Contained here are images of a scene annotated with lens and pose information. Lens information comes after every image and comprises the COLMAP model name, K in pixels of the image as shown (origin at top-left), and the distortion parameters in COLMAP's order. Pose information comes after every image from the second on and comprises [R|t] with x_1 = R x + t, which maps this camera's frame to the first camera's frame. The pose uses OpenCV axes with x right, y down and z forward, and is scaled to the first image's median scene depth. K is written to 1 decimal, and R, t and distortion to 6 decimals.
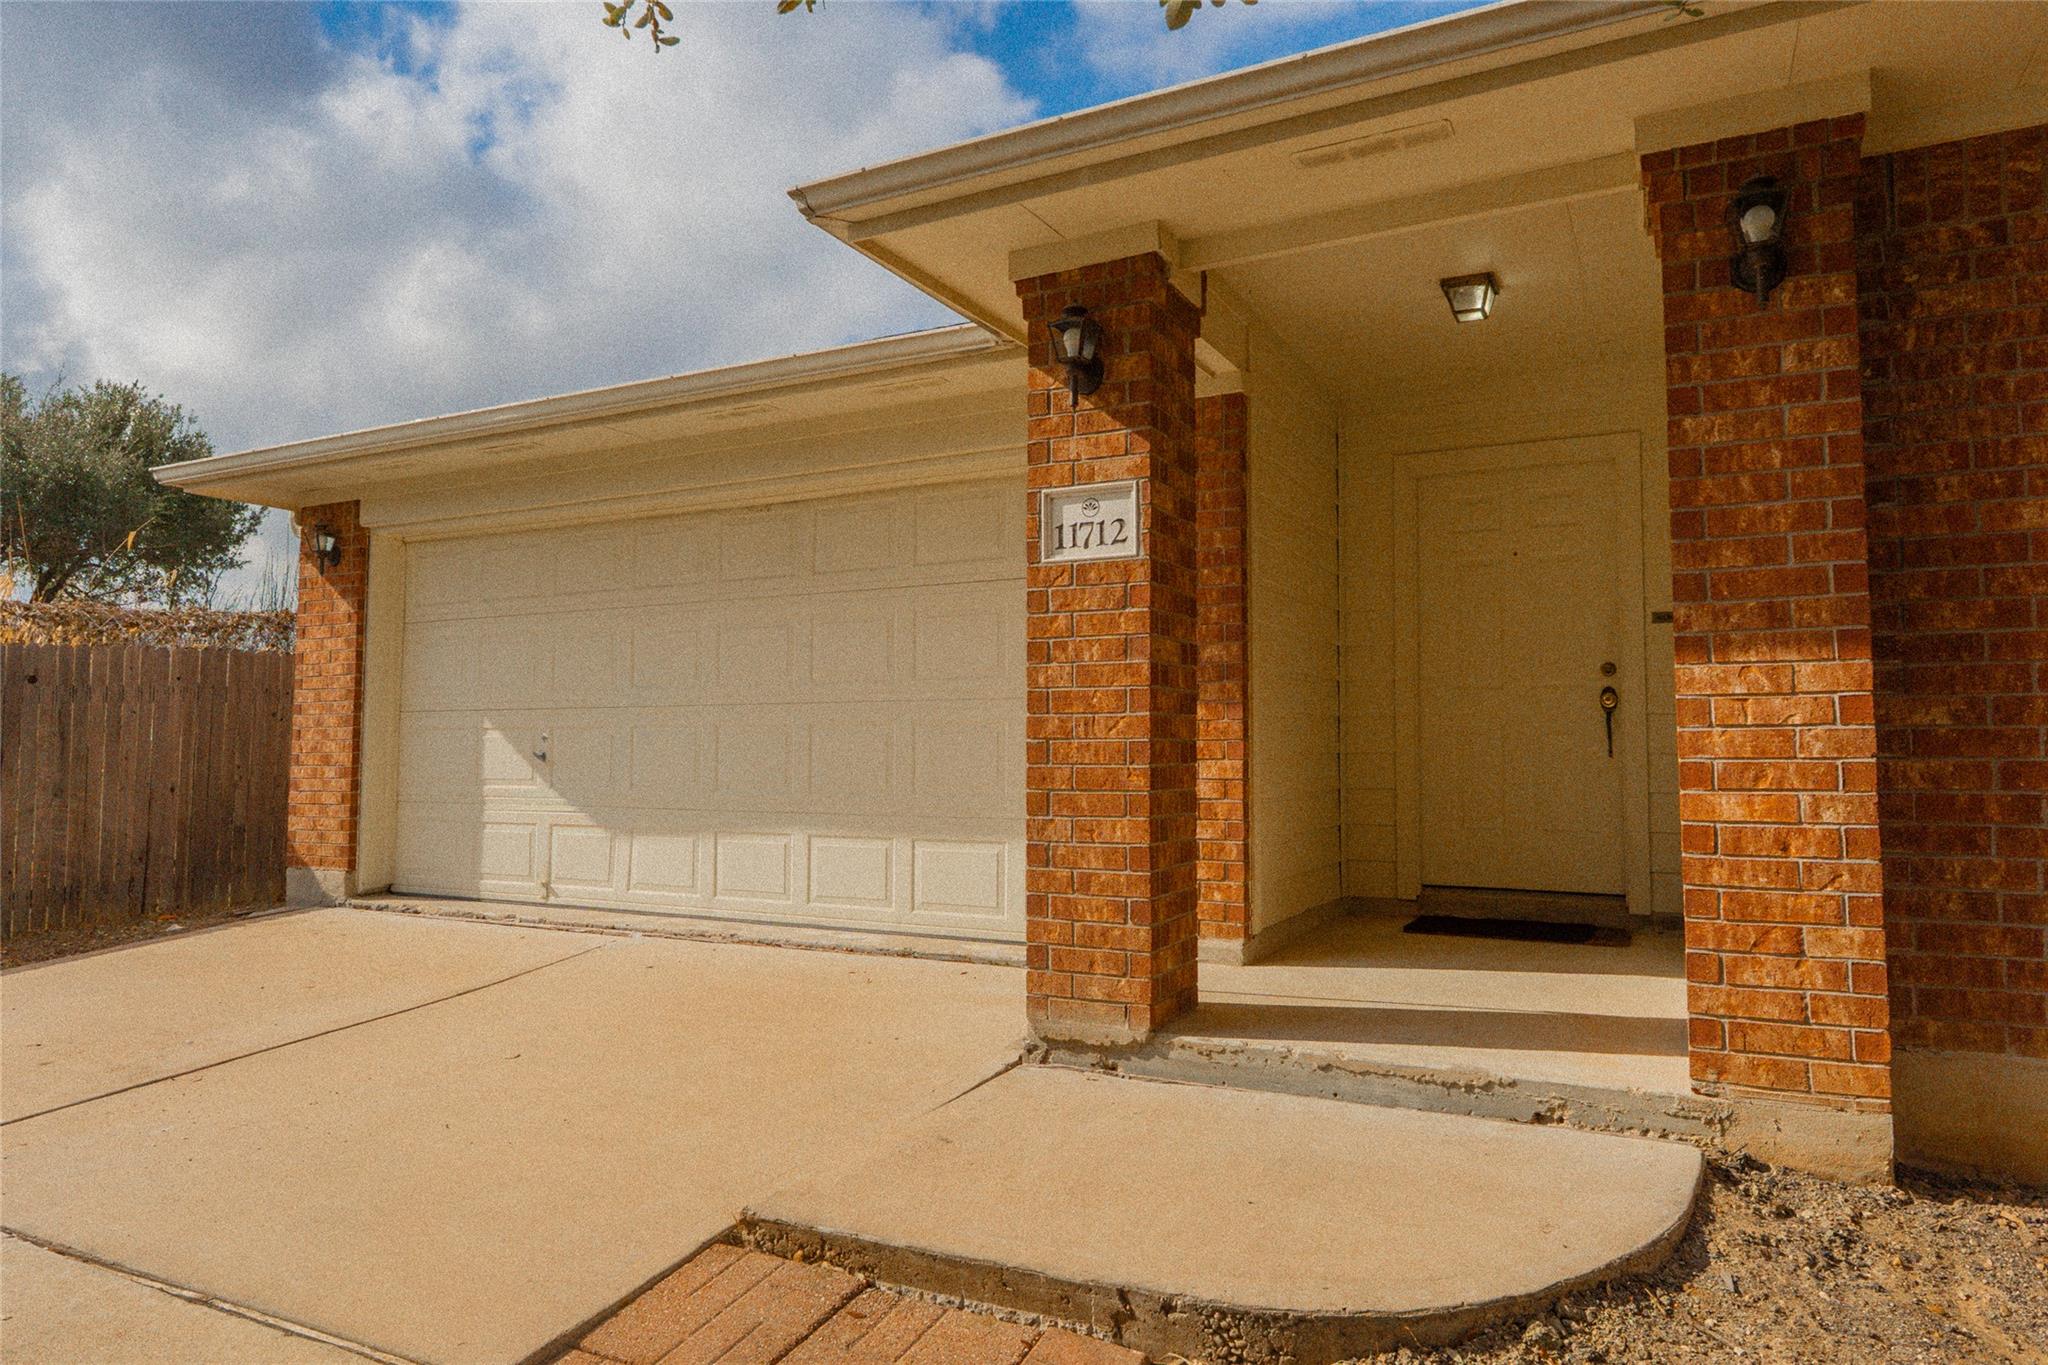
lens RADIAL K [[1252.7, 0, 1024.0], [0, 1252.7, 682.5], [0, 0, 1]] dist [-0.001749, -0.001071]
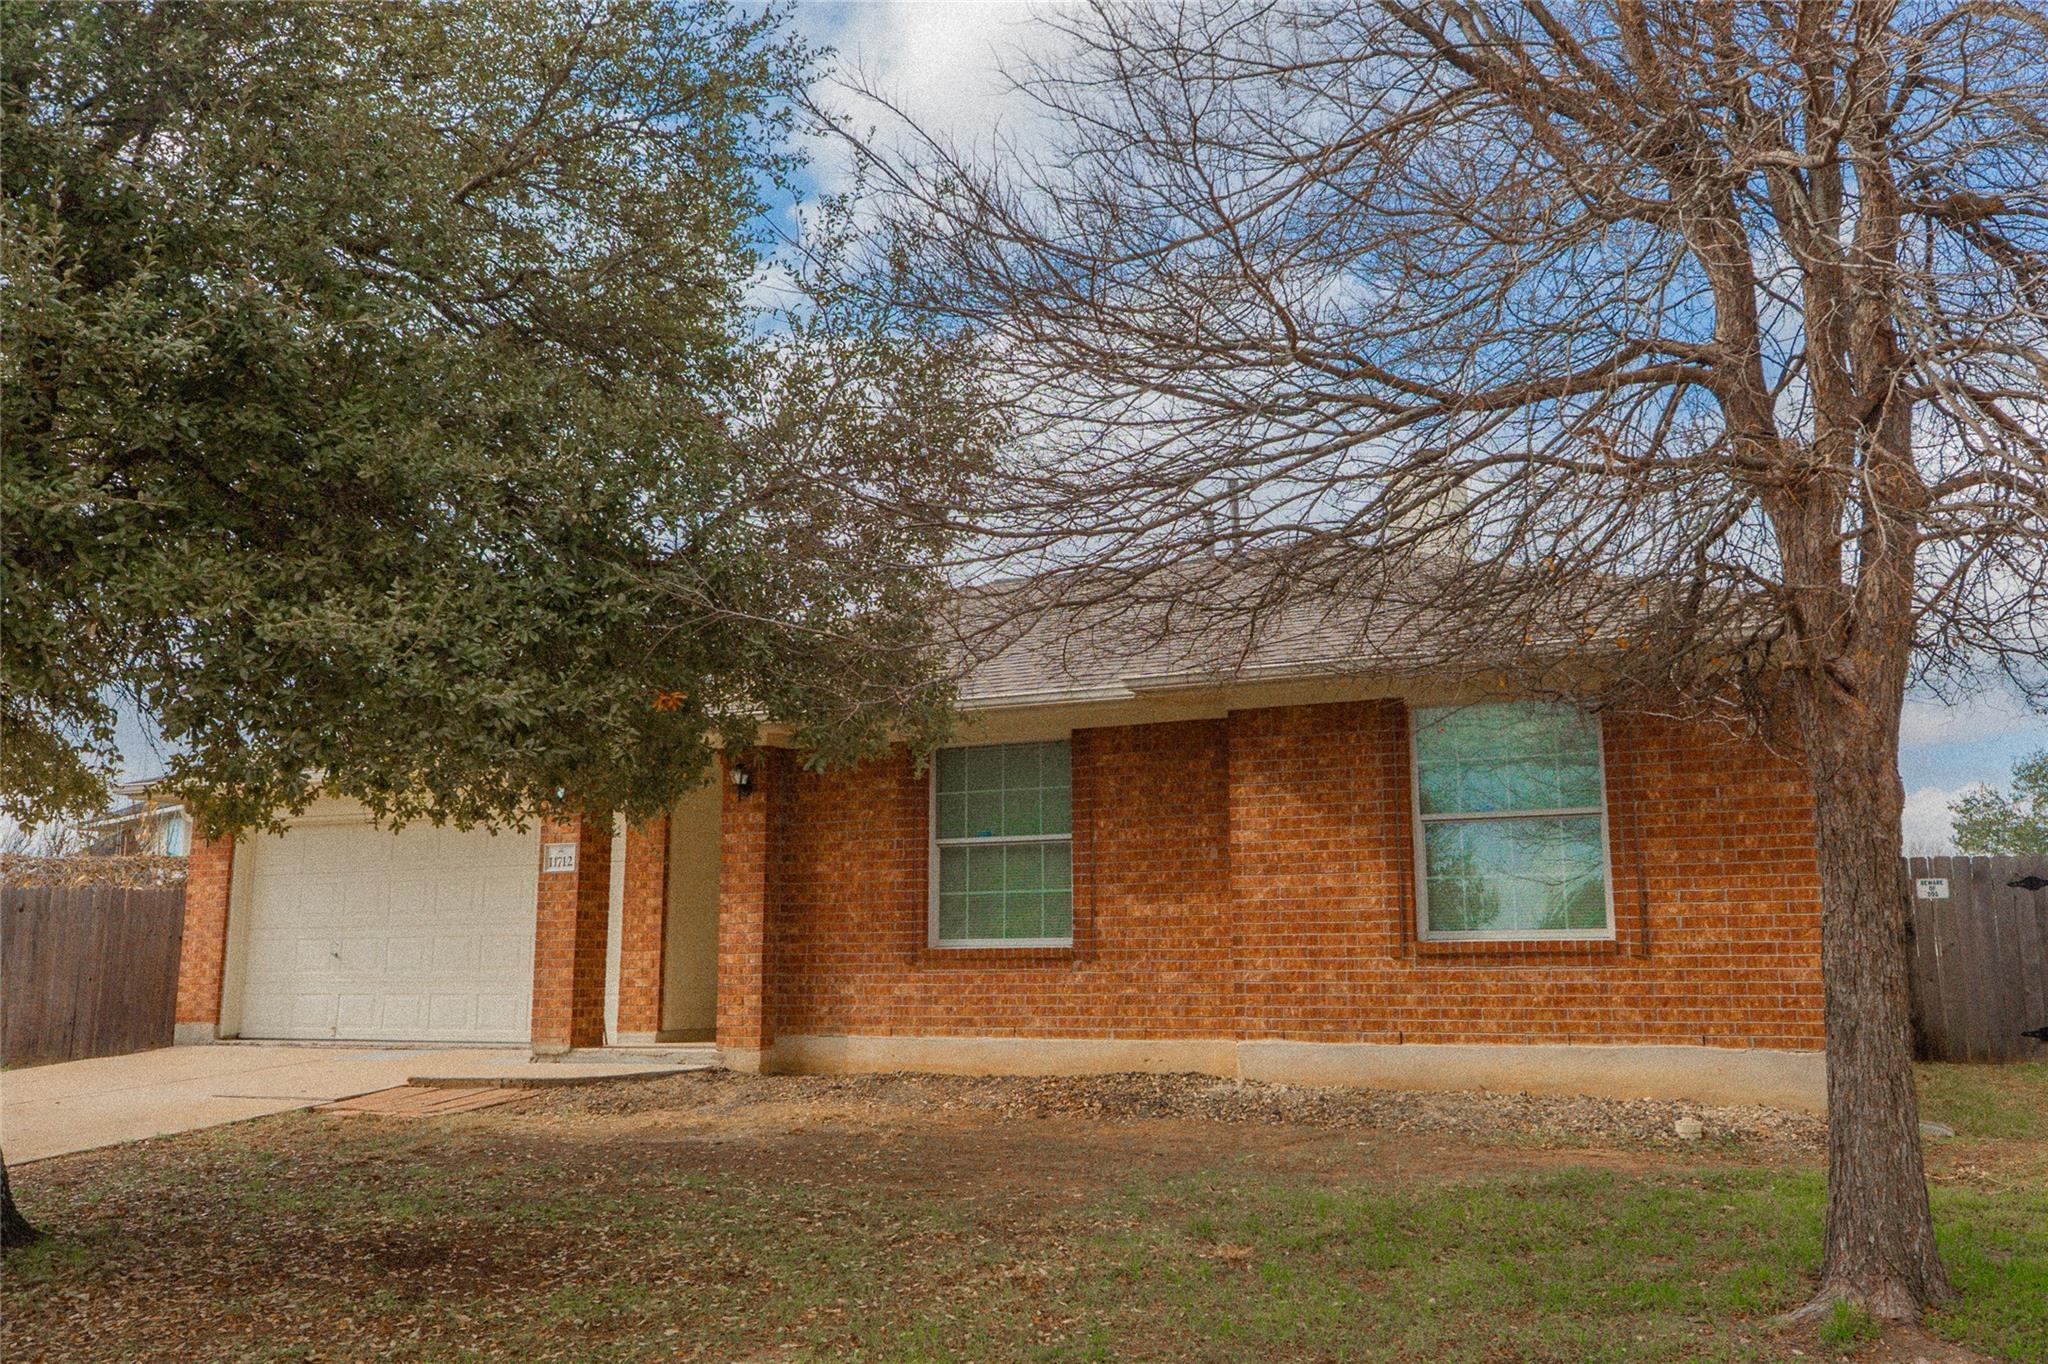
lens RADIAL K [[1722.5, 0, 1024.0], [0, 1722.5, 682.0], [0, 0, 1]] dist [-0.000214, -0.002679]
pose [[0.999400, 0.005900, 0.034143, 0.918524], [-0.001748, 0.992723, -0.120404, -0.058492], [-0.034605, 0.120272, 0.992138, -2.739468]]
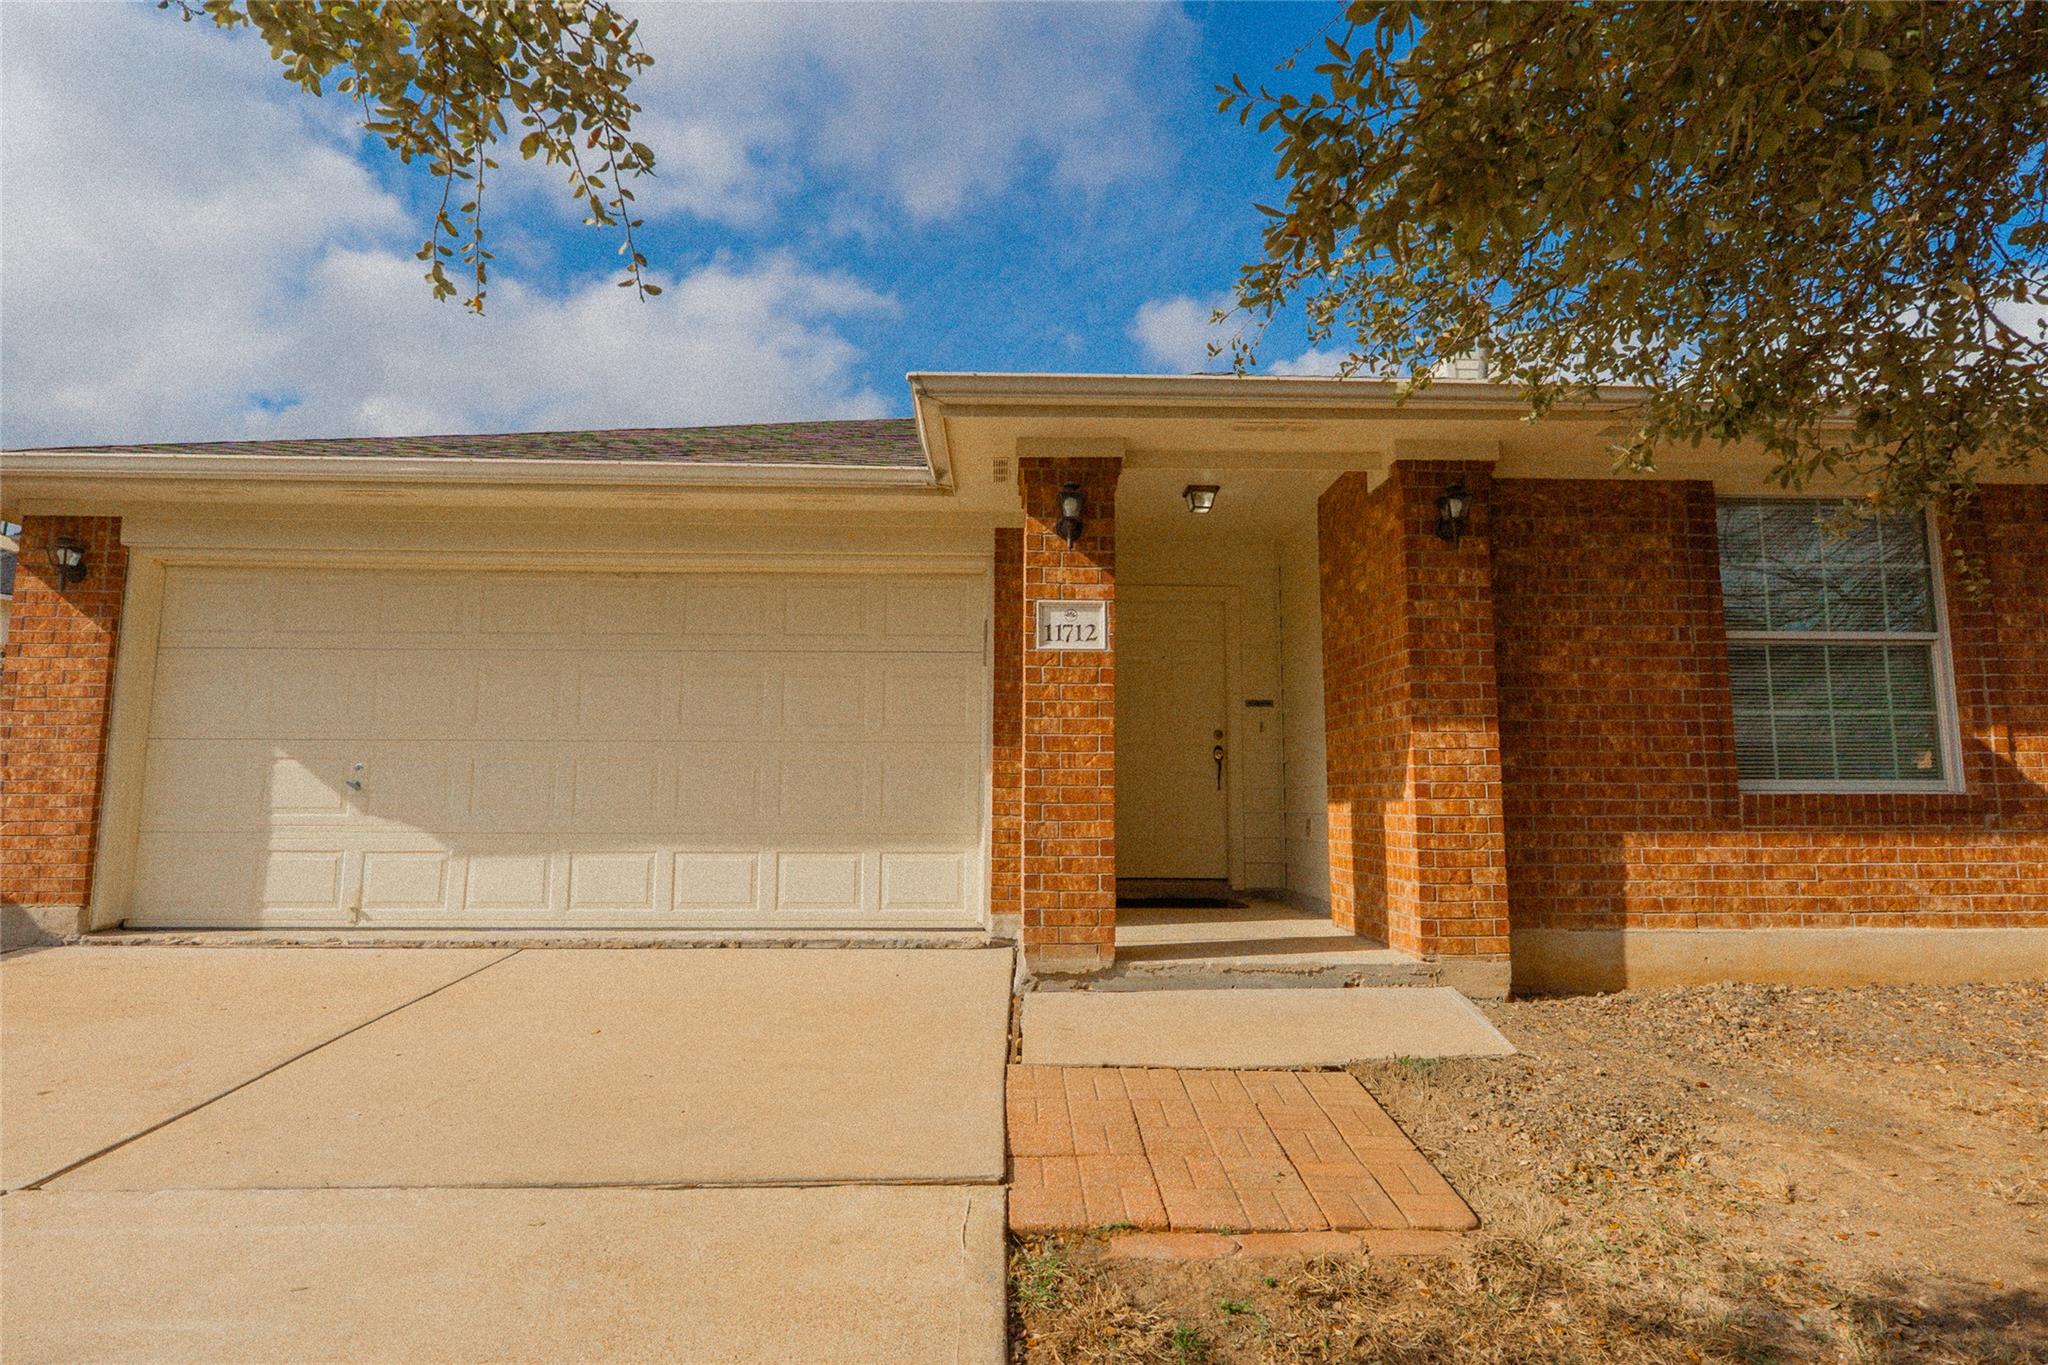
lens RADIAL K [[1078.3, 0, 1024.0], [0, 1078.3, 682.5], [0, 0, 1]] dist [-0.006051, 0.000409]
pose [[0.874713, 0.055380, 0.481467, -0.623800], [-0.029261, 0.997672, -0.061595, 0.023292], [-0.483757, 0.039790, 0.874297, -0.107150]]
